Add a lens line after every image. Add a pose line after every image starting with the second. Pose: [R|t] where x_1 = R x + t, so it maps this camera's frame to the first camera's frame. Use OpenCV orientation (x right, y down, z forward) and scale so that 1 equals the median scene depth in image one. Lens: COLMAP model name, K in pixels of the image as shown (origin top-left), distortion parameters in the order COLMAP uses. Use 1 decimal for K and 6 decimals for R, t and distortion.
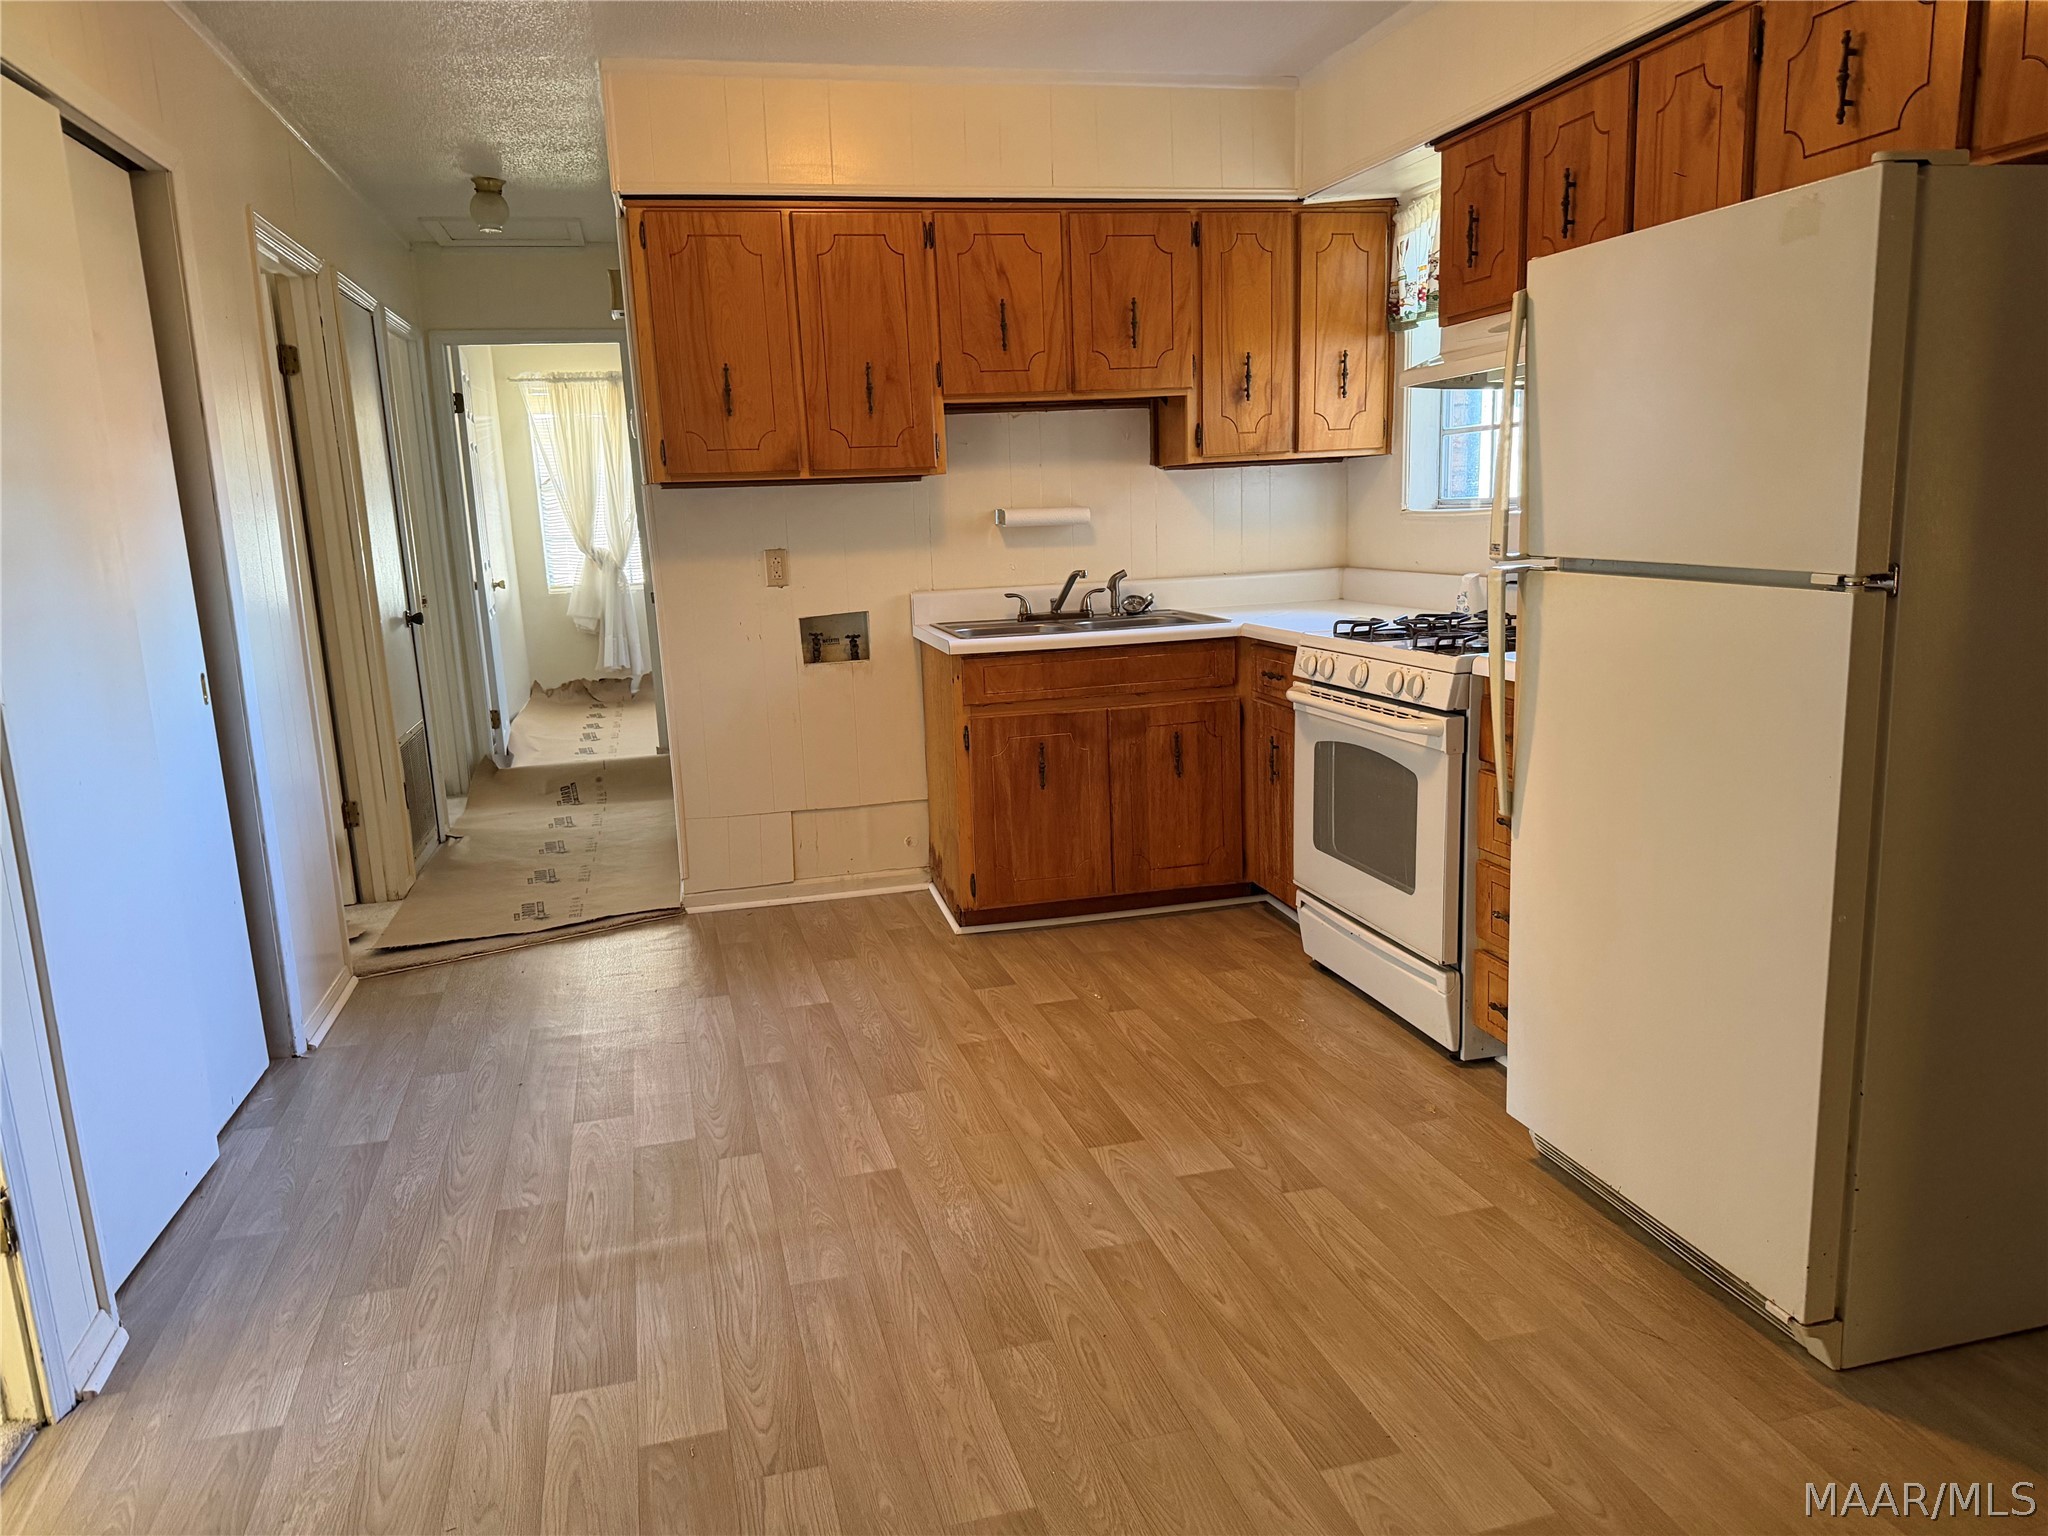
lens RADIAL K [[1440.7, 0, 1015.7], [0, 1440.7, 782.7], [0, 0, 1]] dist [0.058588, -0.073101]
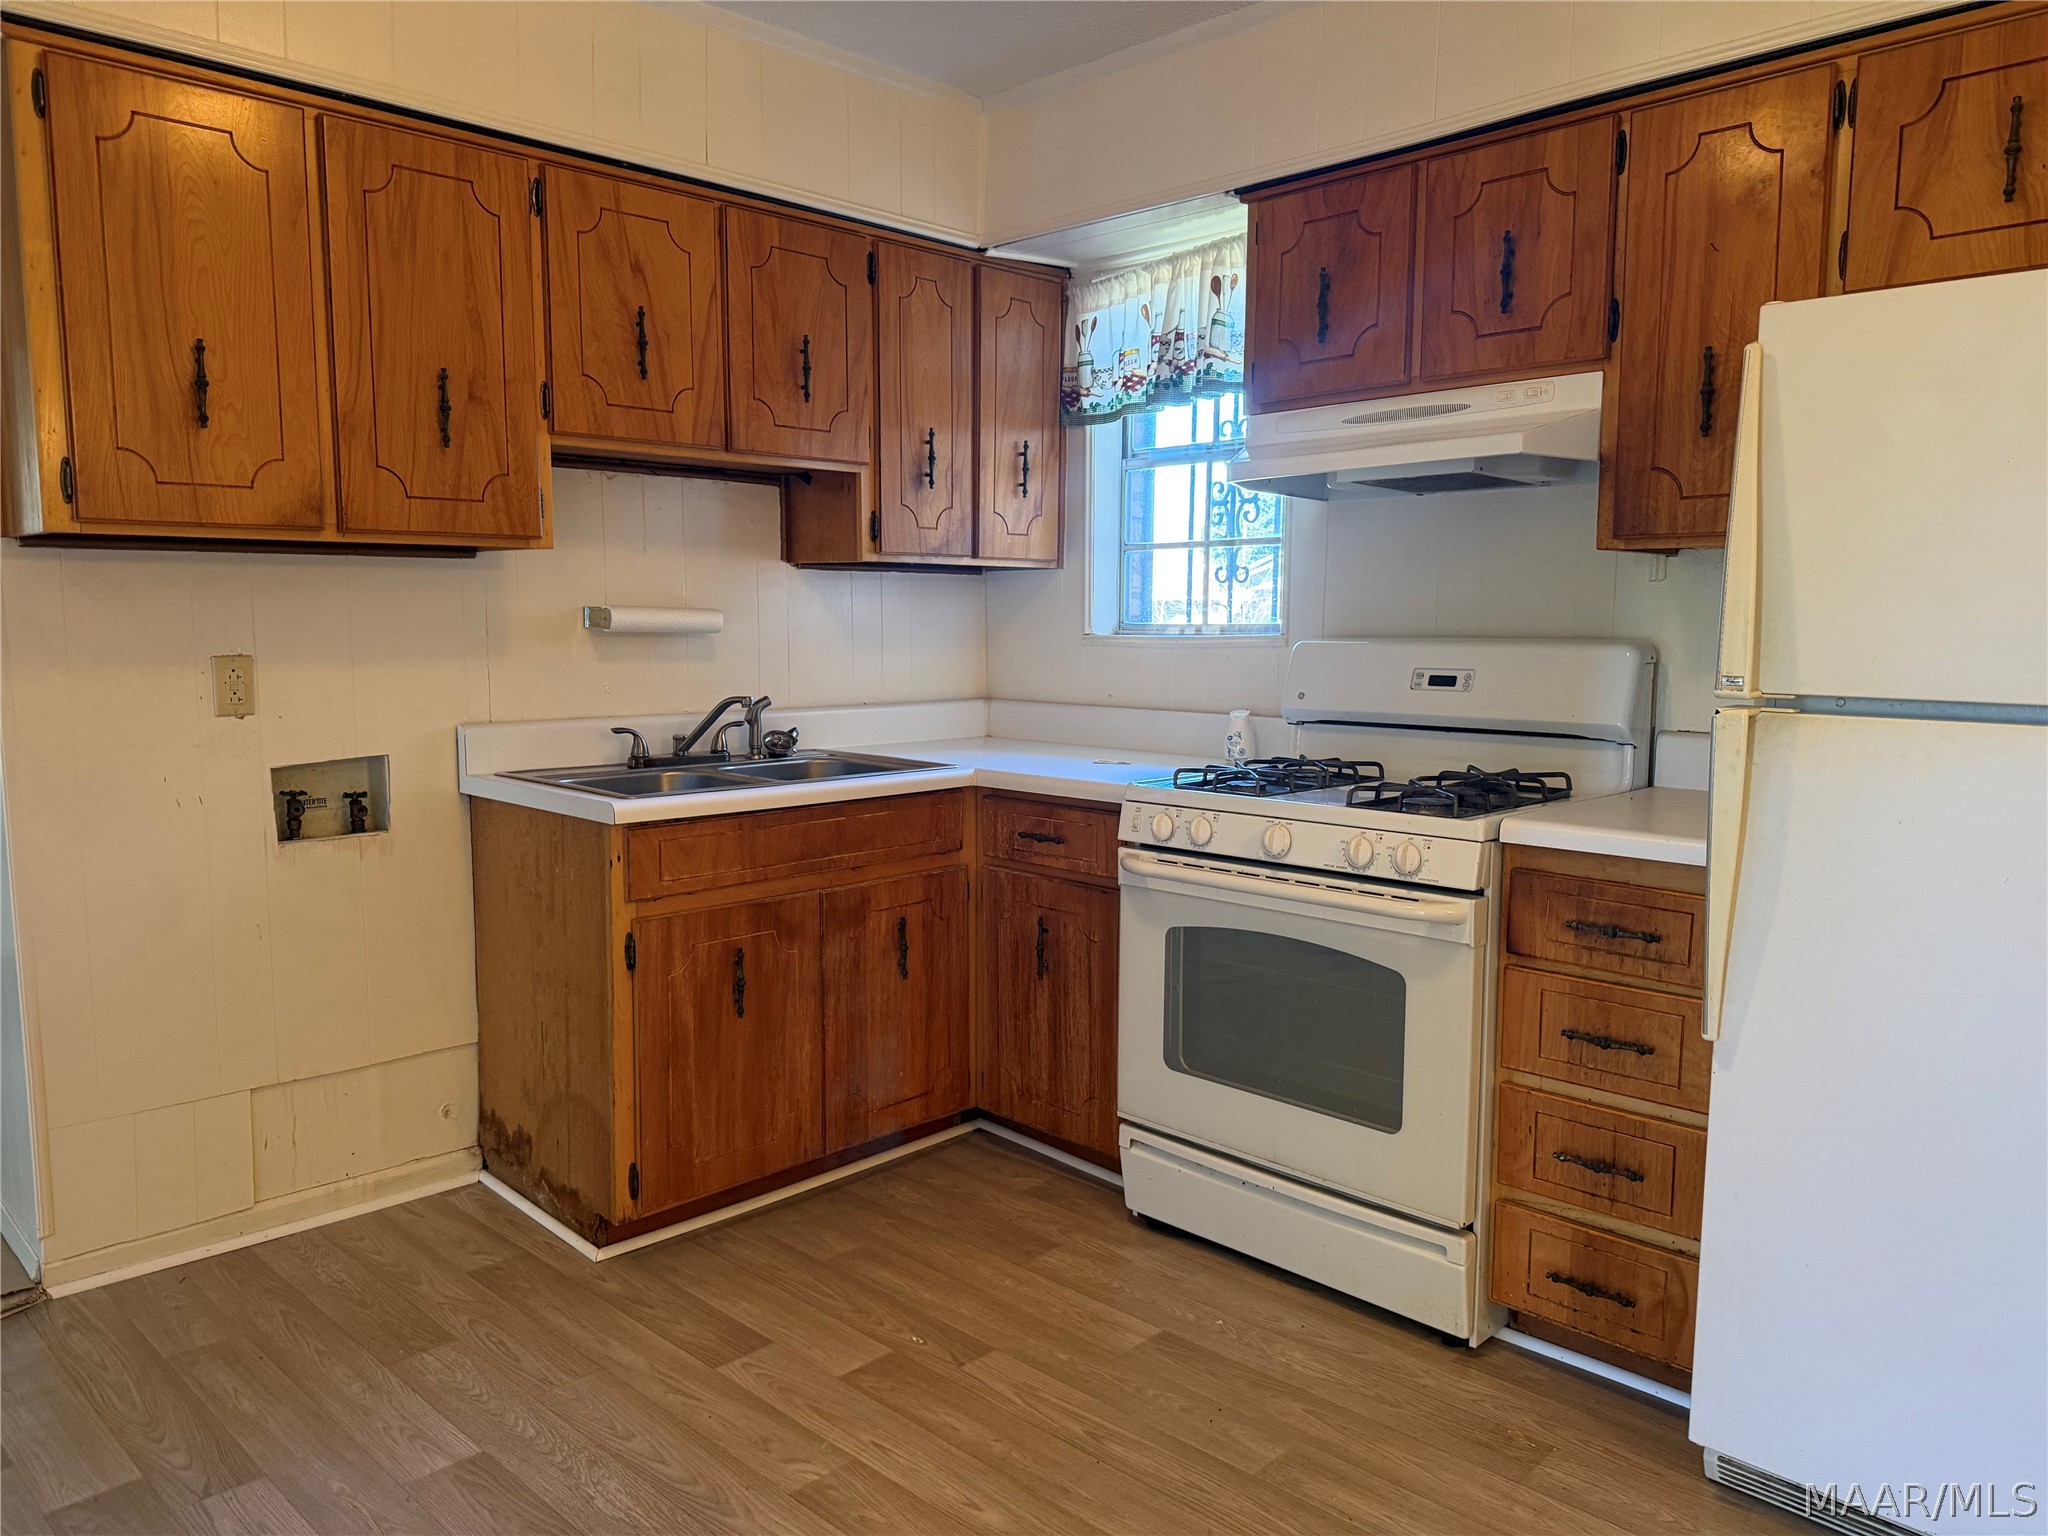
lens RADIAL K [[1440.7, 0, 1034.1], [0, 1440.7, 766.9], [0, 0, 1]] dist [0.058588, -0.073101]
pose [[0.853033, -0.011236, 0.521736, -0.212702], [0.062420, 0.994788, -0.080632, -0.048474], [-0.518111, 0.101349, 0.849288, 0.338171]]
